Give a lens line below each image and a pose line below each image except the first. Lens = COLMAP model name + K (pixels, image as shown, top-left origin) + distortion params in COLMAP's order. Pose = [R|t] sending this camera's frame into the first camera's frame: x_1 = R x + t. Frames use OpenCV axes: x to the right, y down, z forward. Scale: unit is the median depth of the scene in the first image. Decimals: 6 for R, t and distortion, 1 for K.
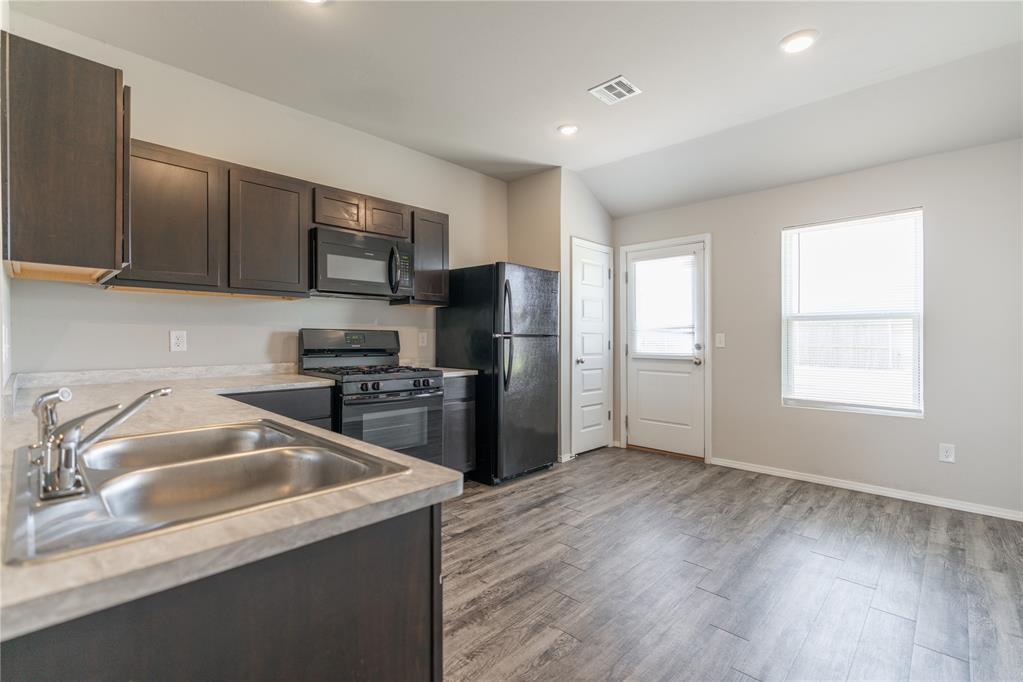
lens RADIAL K [[461.0, 0, 514.0], [0, 461.0, 337.4], [0, 0, 1]] dist [-0.003169, 0.000691]
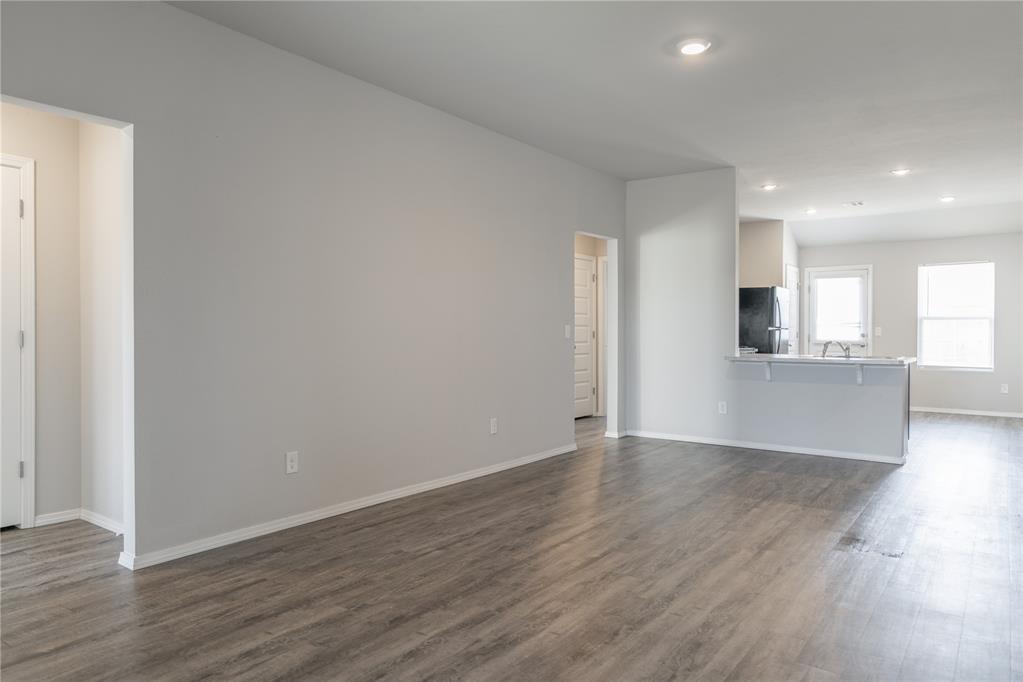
lens RADIAL K [[674.8, 0, 511.8], [0, 674.8, 342.8], [0, 0, 1]] dist [0.000004, 0.002803]
pose [[0.990585, -0.003511, 0.136856, -1.157156], [0.000957, 0.999824, 0.018722, 0.000634], [-0.136898, -0.018414, 0.990414, -1.178564]]
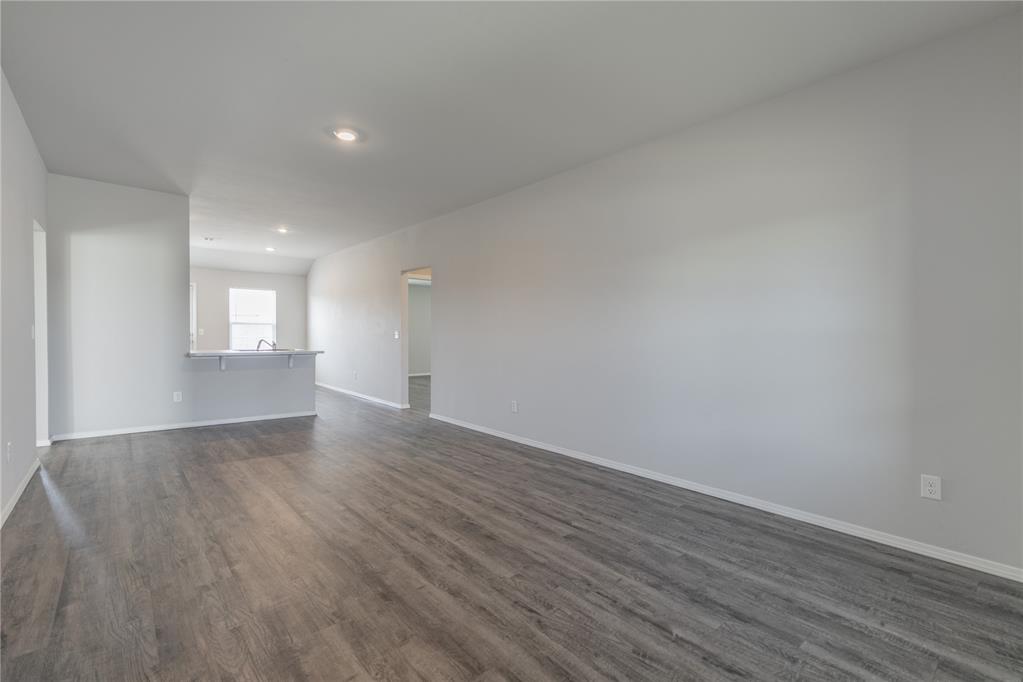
lens RADIAL K [[461.0, 0, 512.6], [0, 461.0, 334.4], [0, 0, 1]] dist [-0.003169, 0.000691]
pose [[0.088175, -0.001499, 0.996104, -1.649552], [-0.010923, 0.999937, 0.002472, -0.002654], [-0.996045, -0.011099, 0.088153, -0.704072]]
